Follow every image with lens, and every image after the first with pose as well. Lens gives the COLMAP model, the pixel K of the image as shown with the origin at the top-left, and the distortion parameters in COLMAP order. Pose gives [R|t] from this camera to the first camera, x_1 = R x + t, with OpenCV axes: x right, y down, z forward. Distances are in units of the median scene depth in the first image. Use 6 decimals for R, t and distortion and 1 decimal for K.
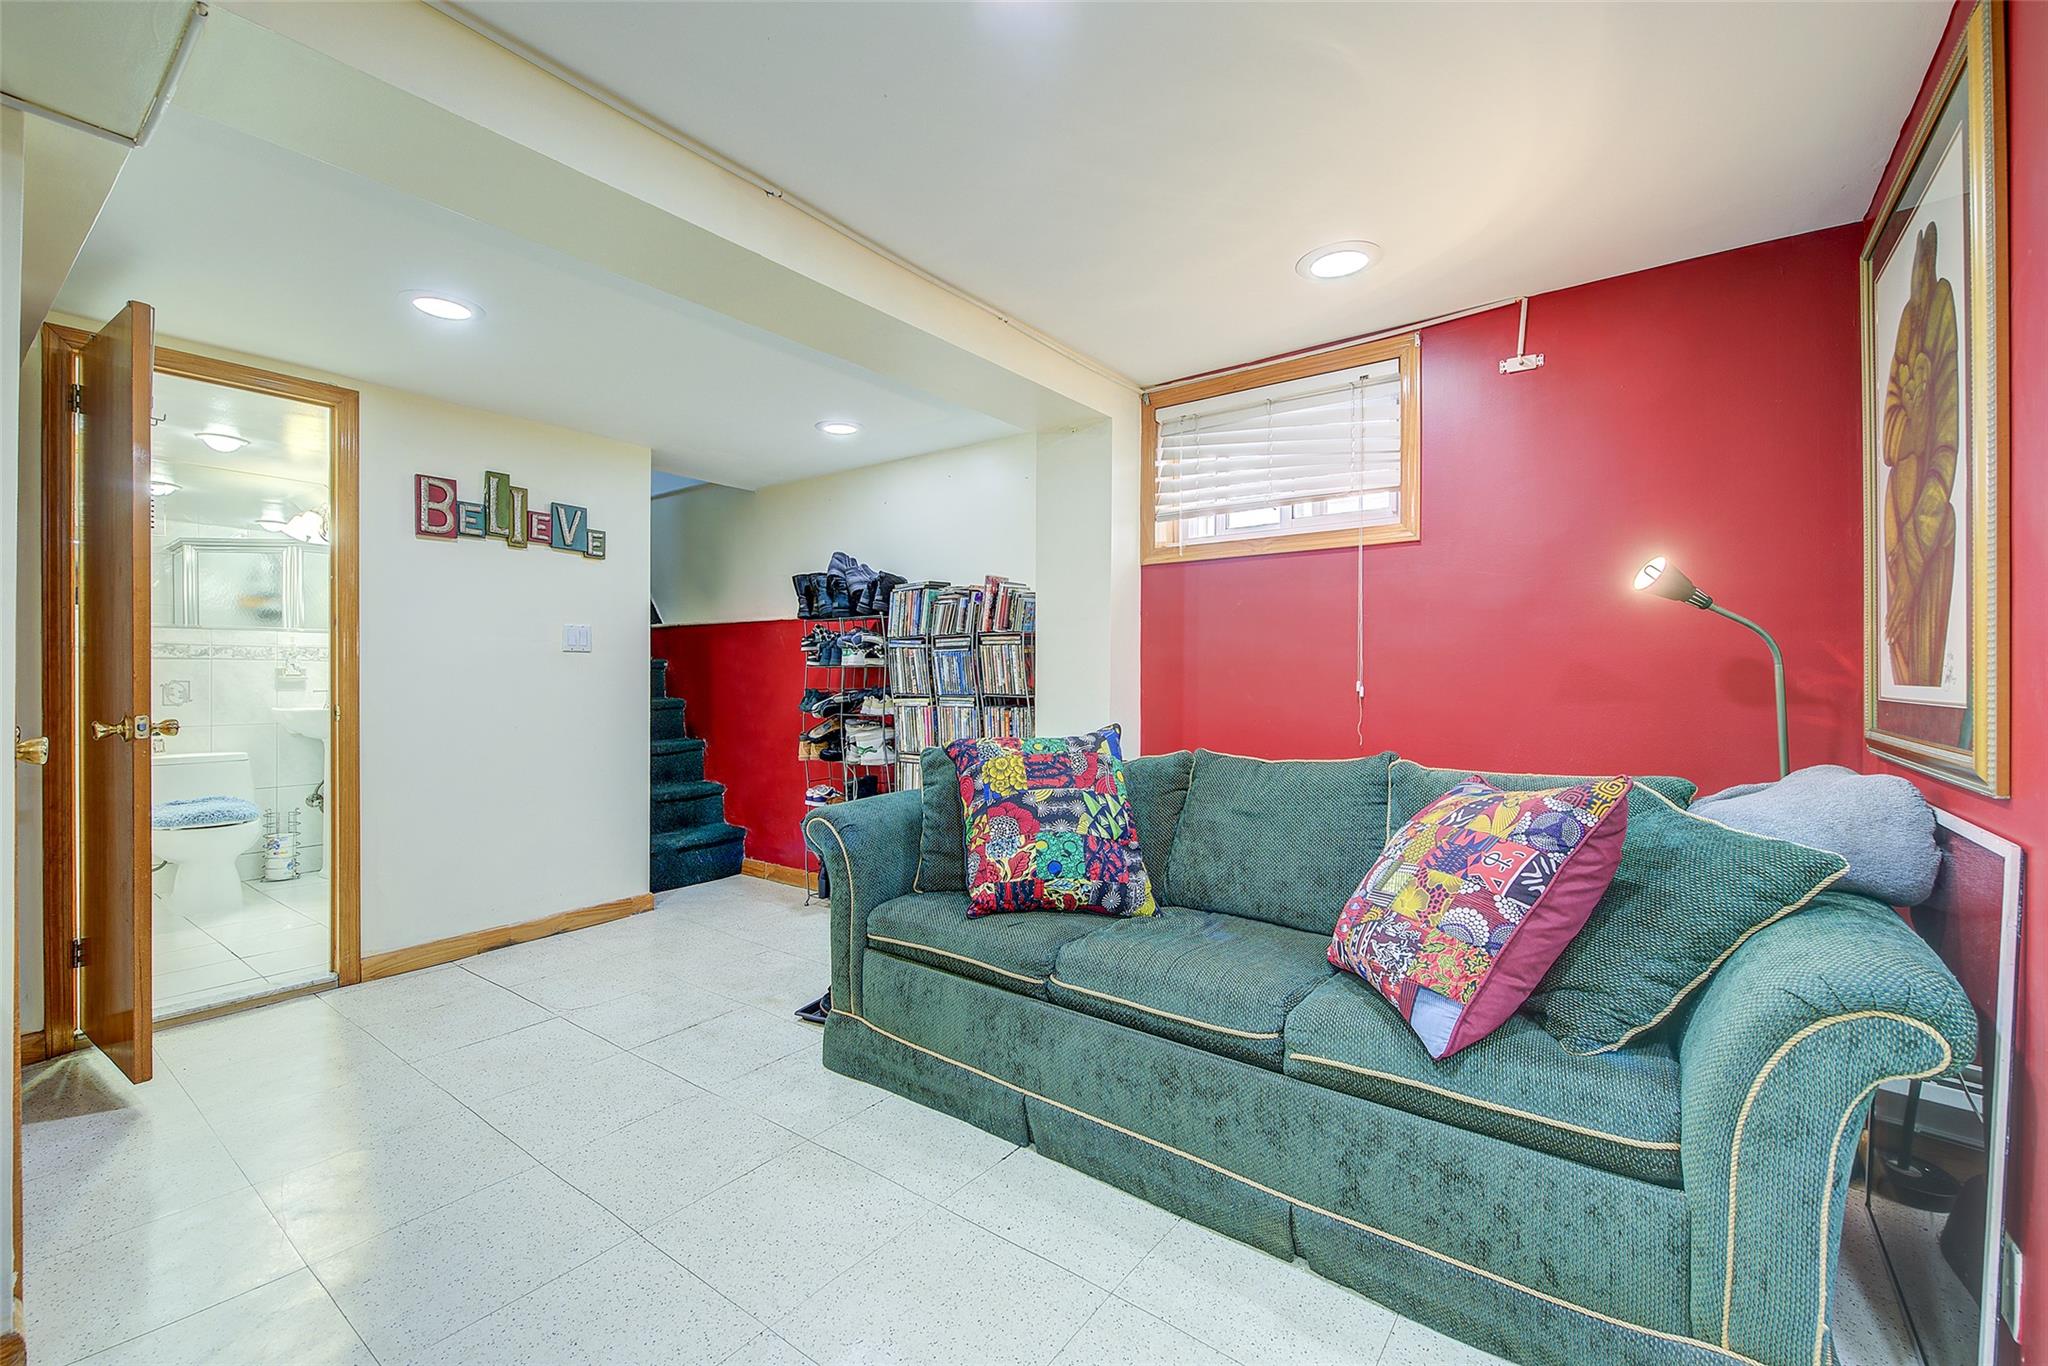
lens RADIAL K [[841.7, 0, 1031.3], [0, 841.7, 684.1], [0, 0, 1]] dist [0.001336, -0.000521]
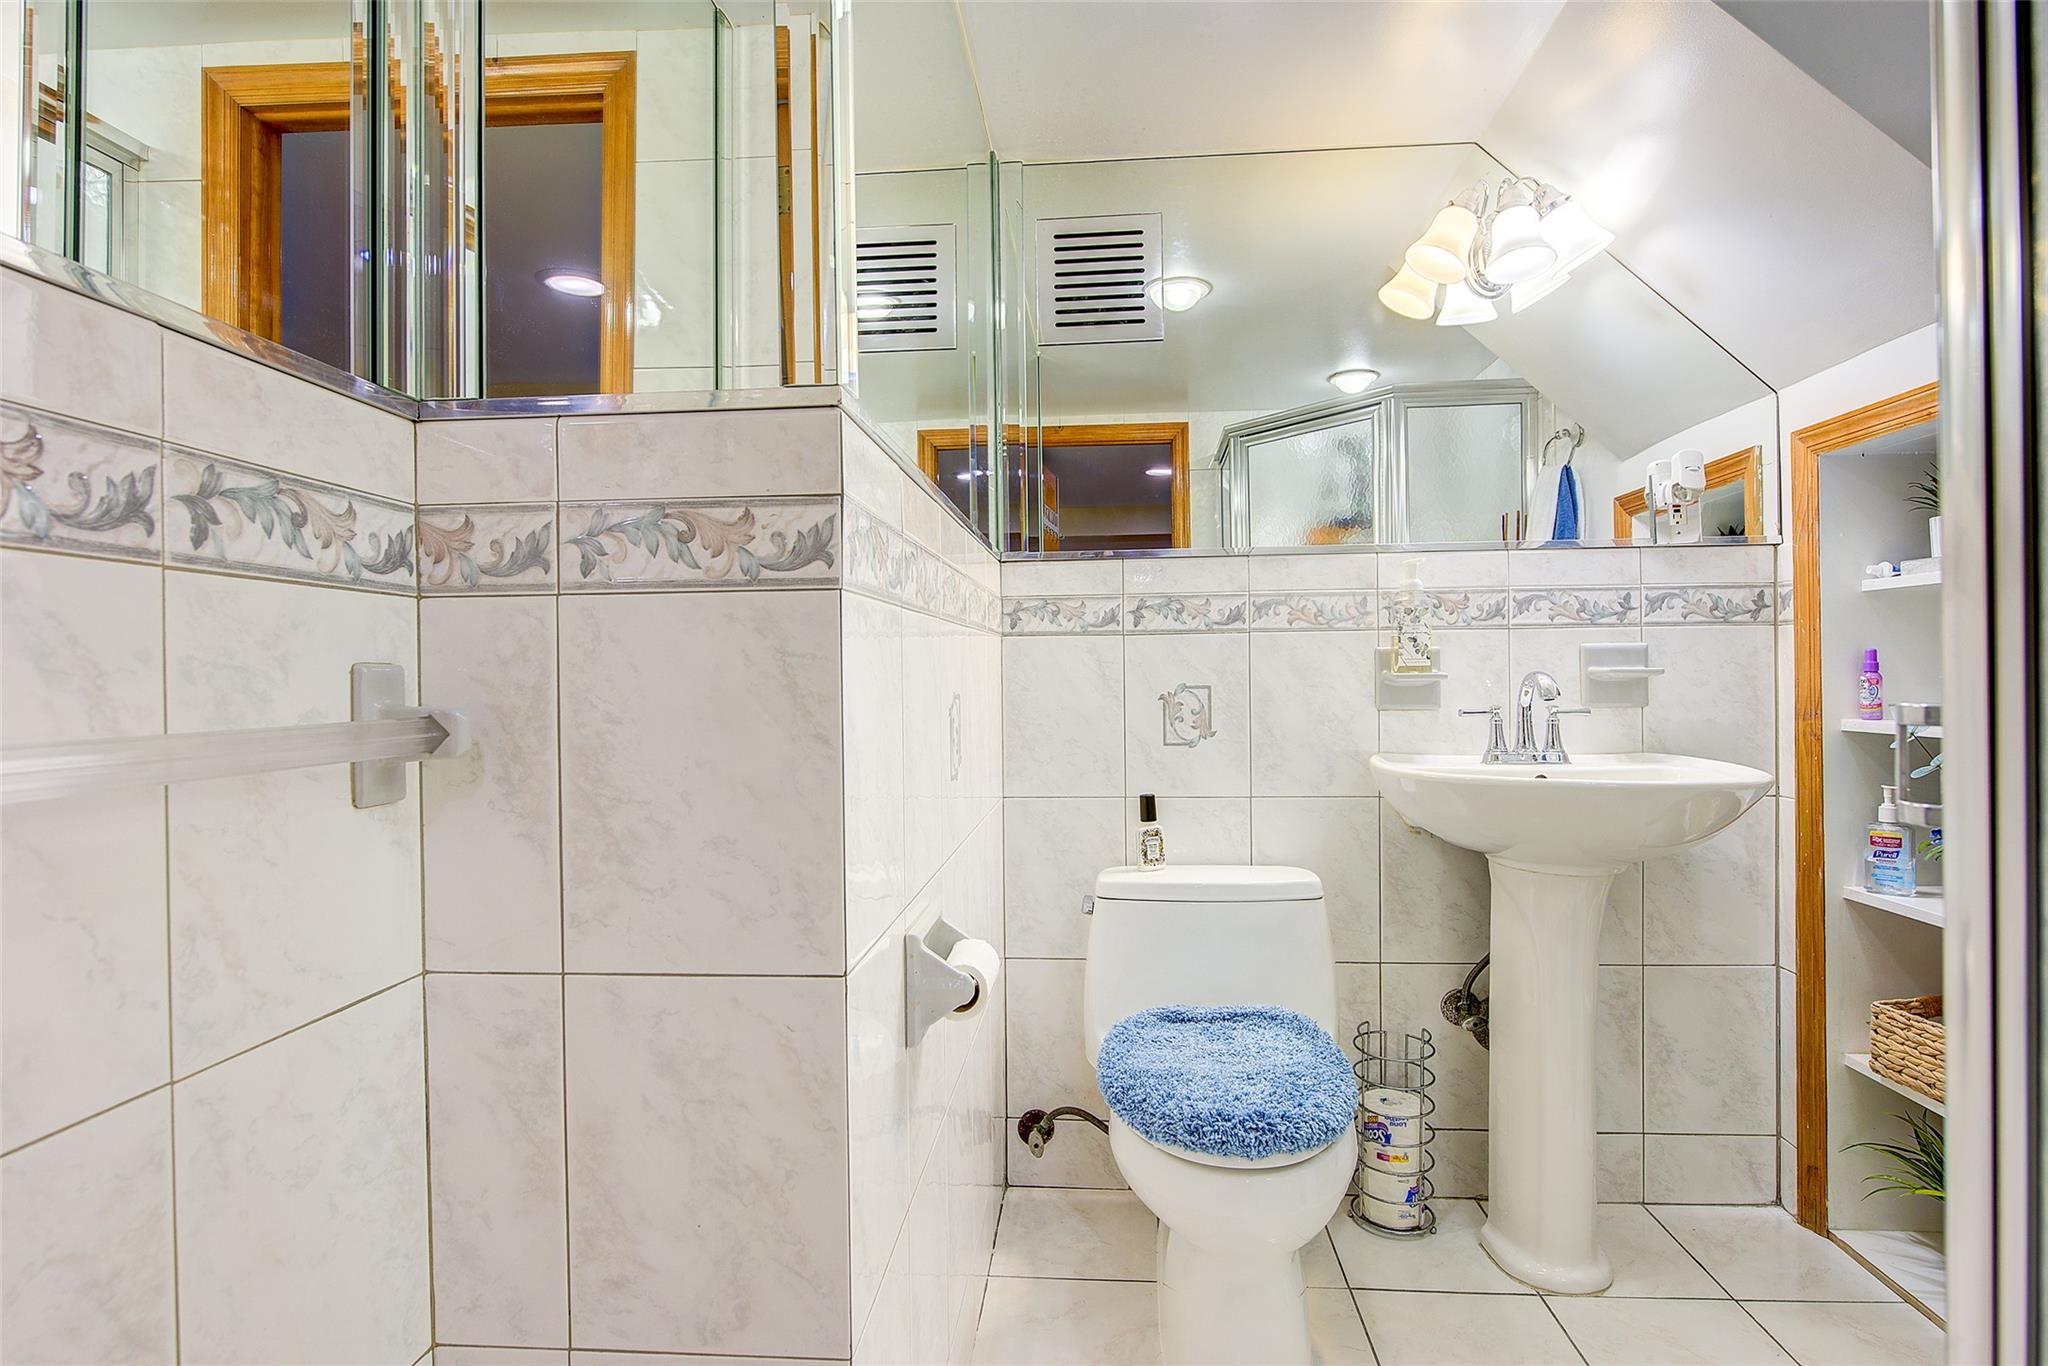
lens RADIAL K [[1102.0, 0, 979.5], [0, 1102.0, 681.0], [0, 0, 1]] dist [-0.002467, 0.000169]
pose [[0.495721, -0.002810, -0.868477, -0.808260], [0.010454, 0.999942, 0.002732, -0.012170], [0.868419, -0.010434, 0.495721, 0.873002]]
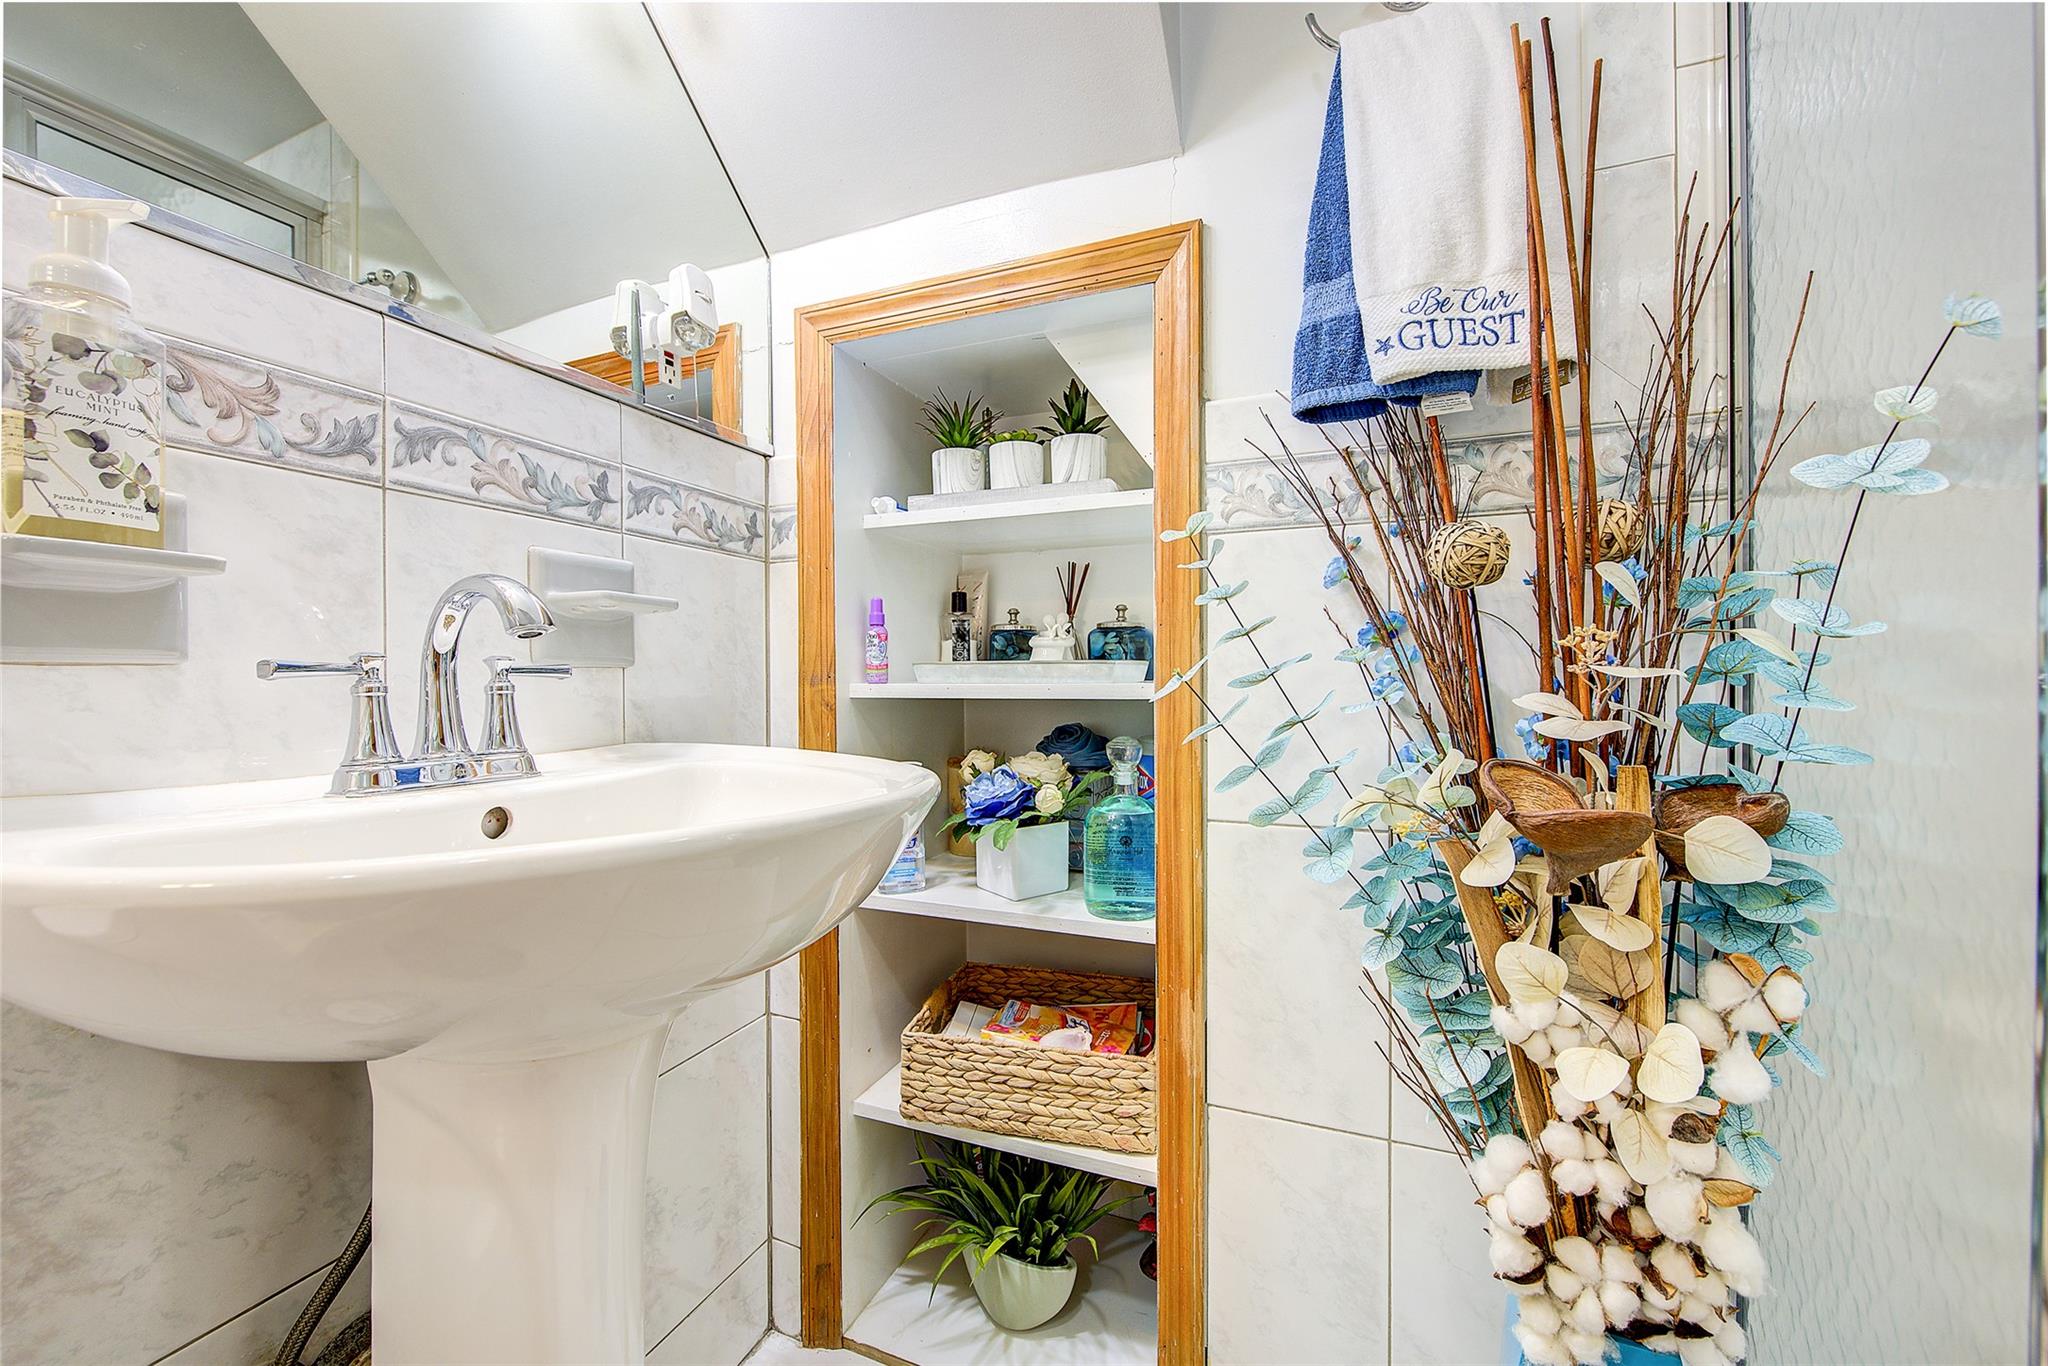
lens RADIAL K [[803.8, 0, 1047.1], [0, 803.8, 681.8], [0, 0, 1]] dist [-0.003738, -0.001333]
pose [[0.967407, -0.001154, 0.253225, -1.128084], [0.000045, 0.999990, 0.004388, 0.014905], [-0.253228, -0.004233, 0.967397, 1.247345]]
